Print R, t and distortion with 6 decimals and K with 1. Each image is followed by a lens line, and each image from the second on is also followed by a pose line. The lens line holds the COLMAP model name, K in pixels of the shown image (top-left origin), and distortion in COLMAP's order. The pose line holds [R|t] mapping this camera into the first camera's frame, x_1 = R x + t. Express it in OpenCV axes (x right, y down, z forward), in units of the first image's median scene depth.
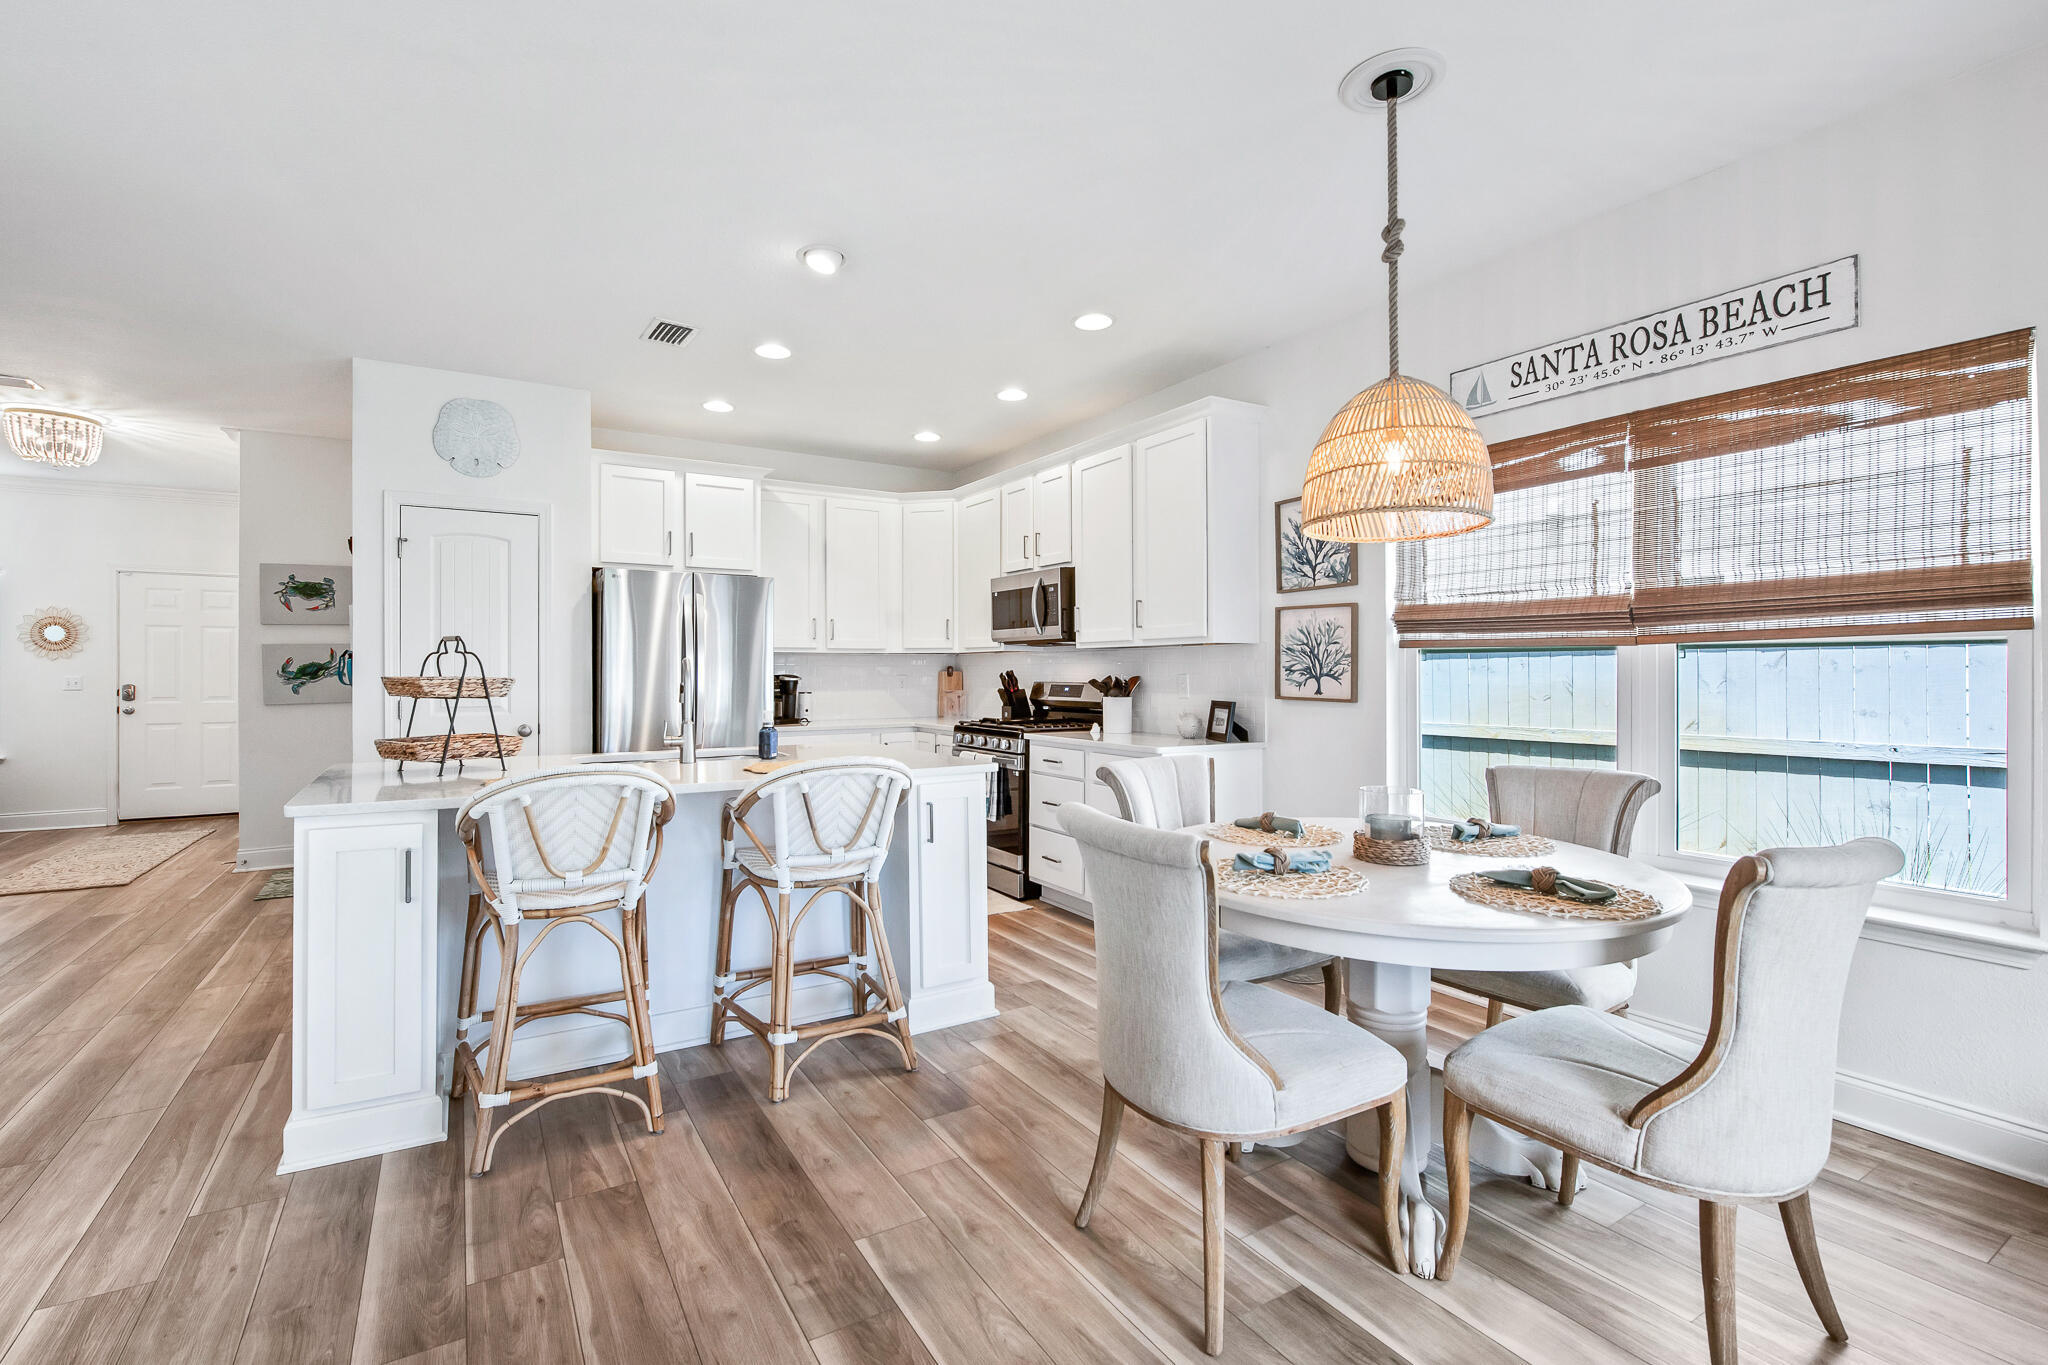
lens RADIAL K [[907.8, 0, 982.6], [0, 907.8, 673.3], [0, 0, 1]] dist [-0.009884, 0.000584]
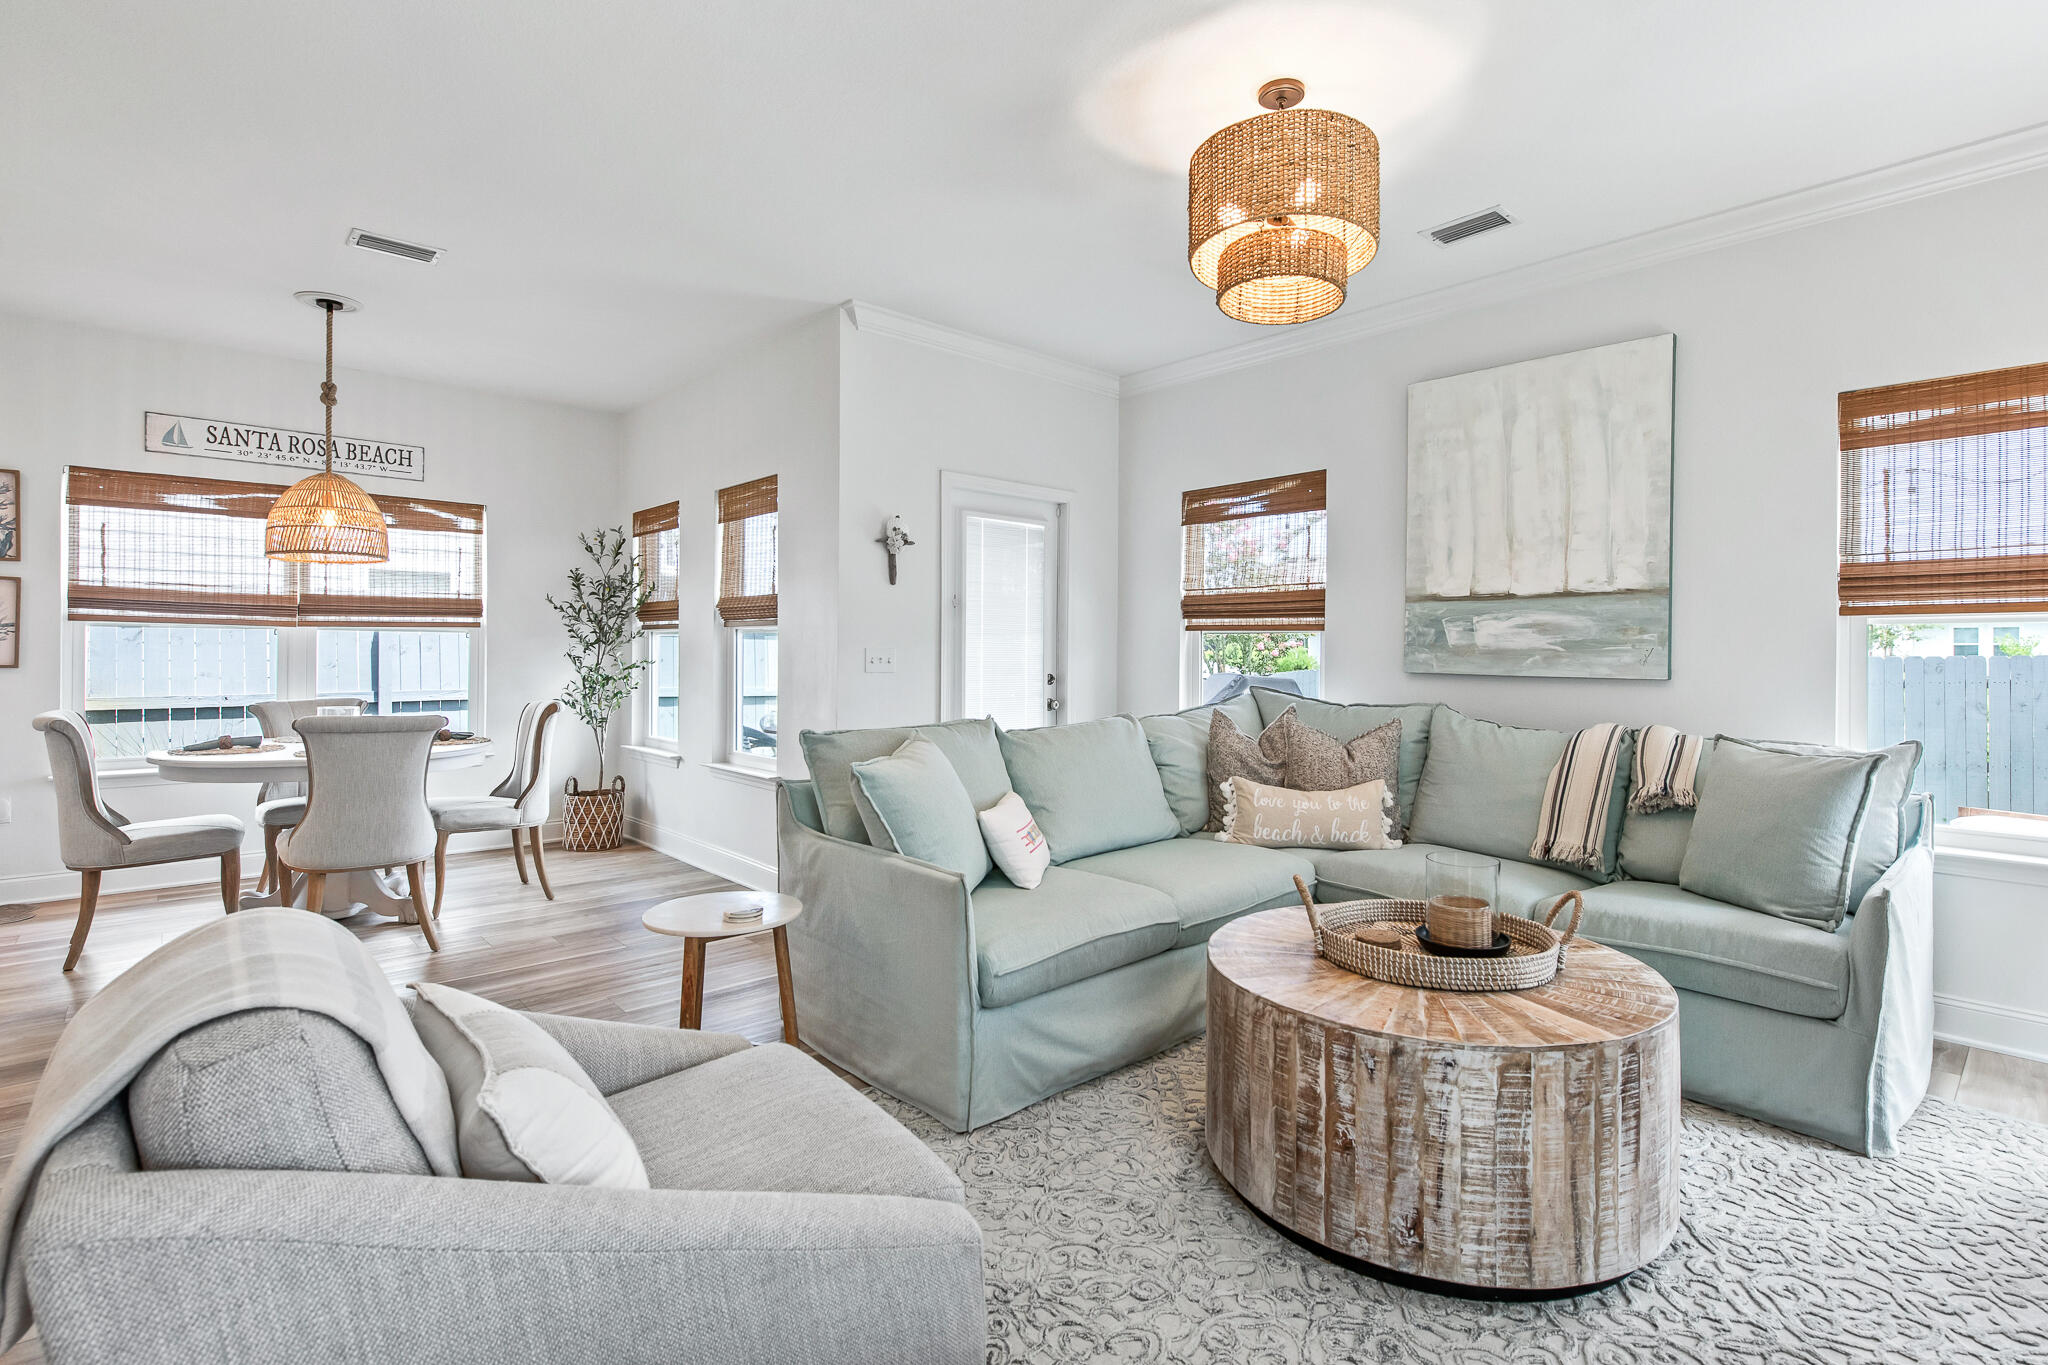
lens RADIAL K [[963.2, 0, 1053.3], [0, 963.2, 655.6], [0, 0, 1]] dist [-0.004977, -0.003241]
pose [[-0.214744, -0.001297, 0.976669, -0.826449], [-0.003513, 0.999994, 0.000556, 0.010054], [-0.976664, -0.003312, -0.214747, 0.016195]]
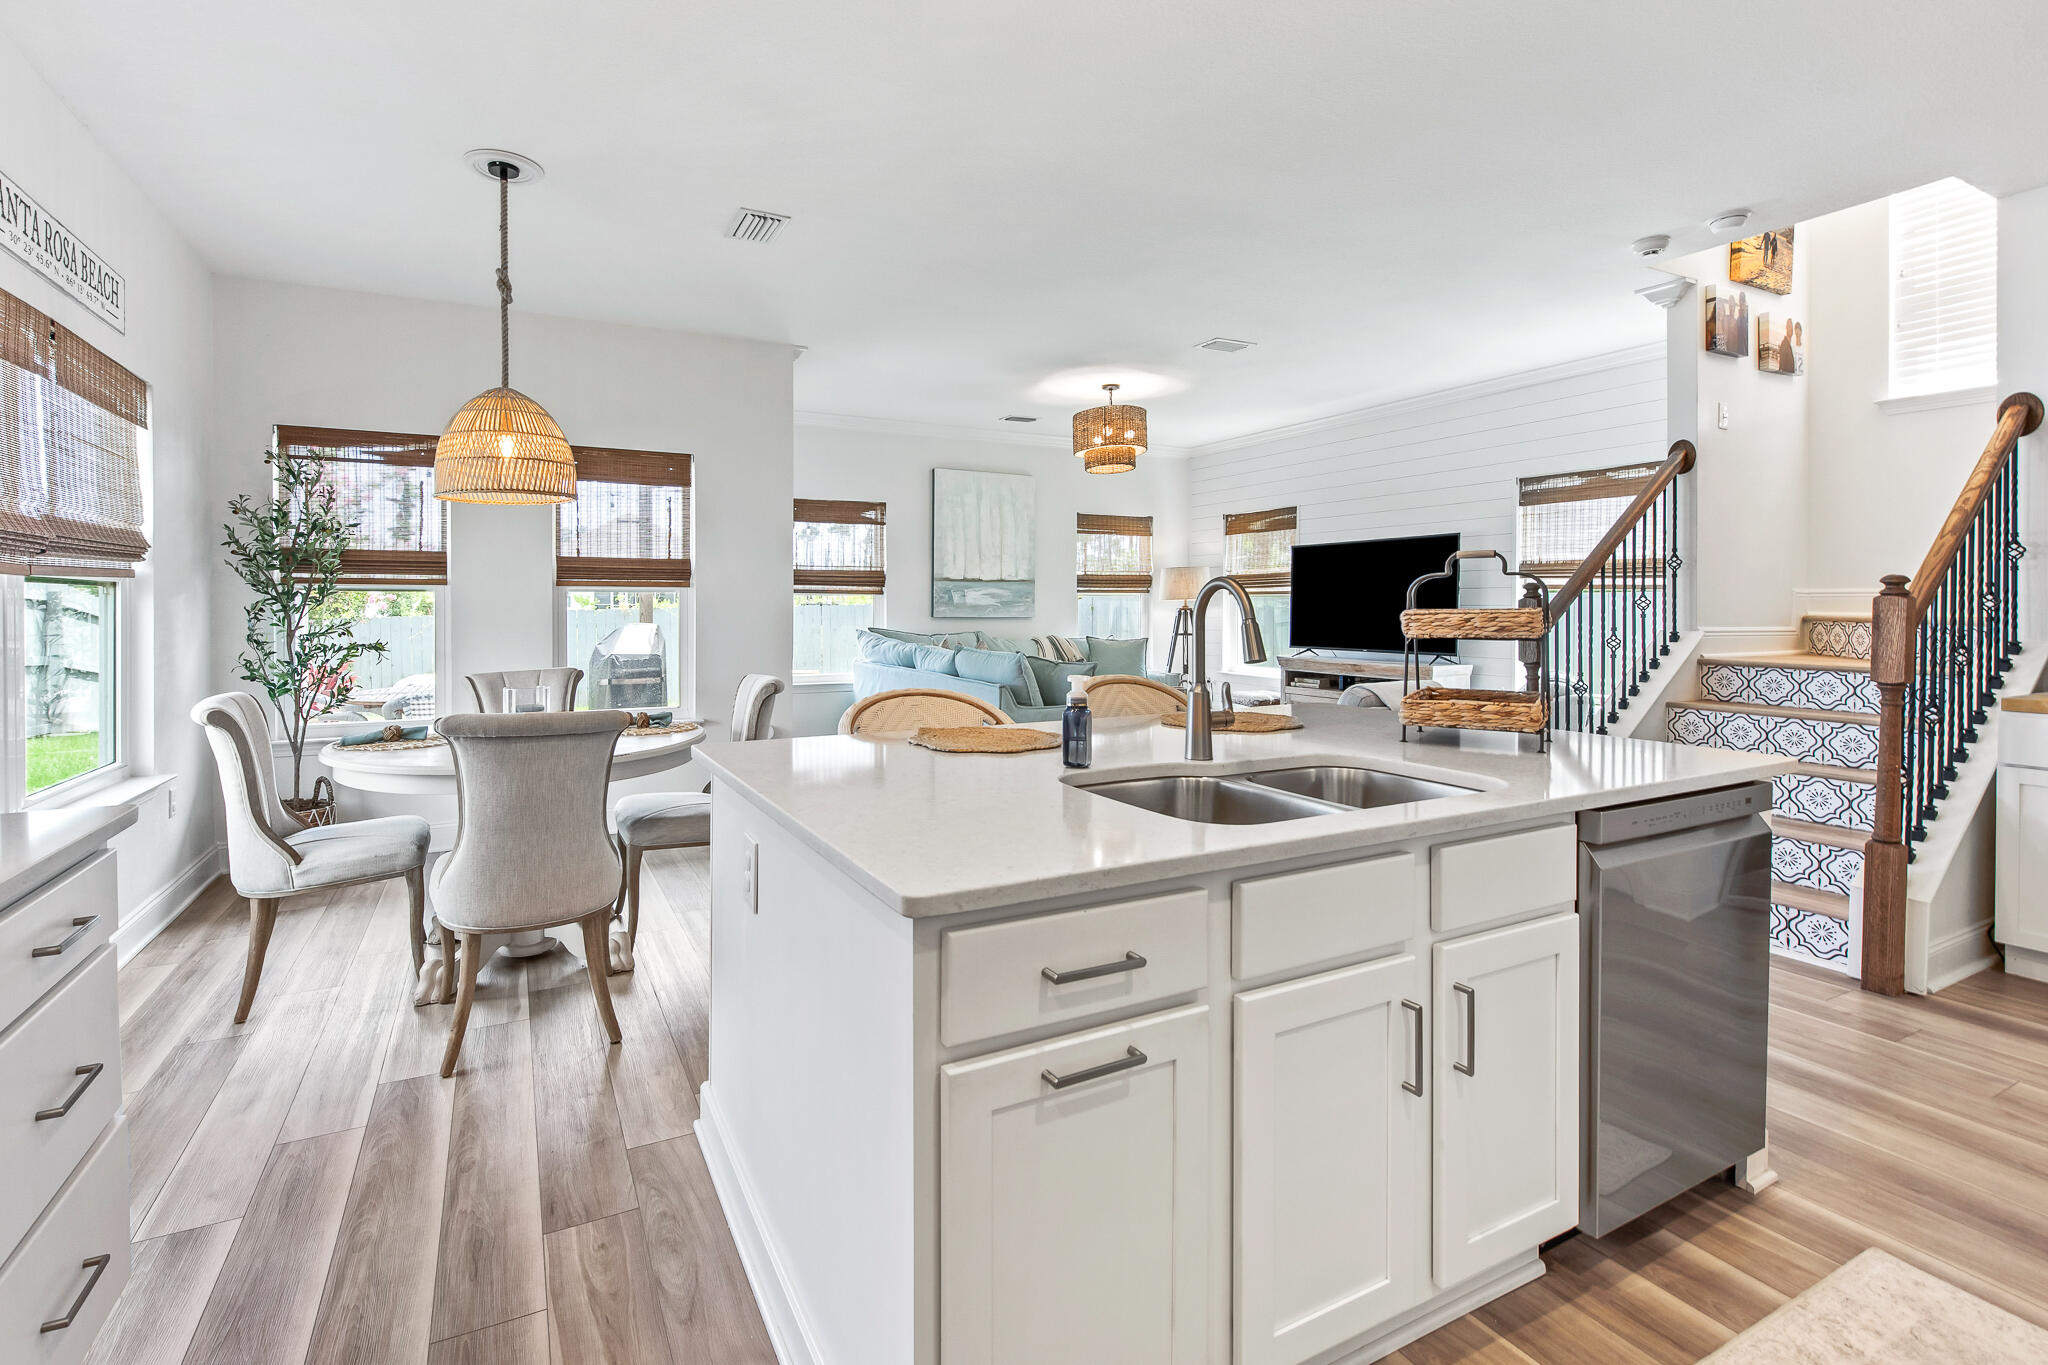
lens RADIAL K [[907.8, 0, 934.5], [0, 907.8, 615.0], [0, 0, 1]] dist [-0.009884, 0.000584]
pose [[-0.996368, 0.001202, 0.085141, -0.148433], [0.002414, 0.999897, 0.014124, -0.001897], [-0.085115, 0.014278, -0.996269, 1.147902]]
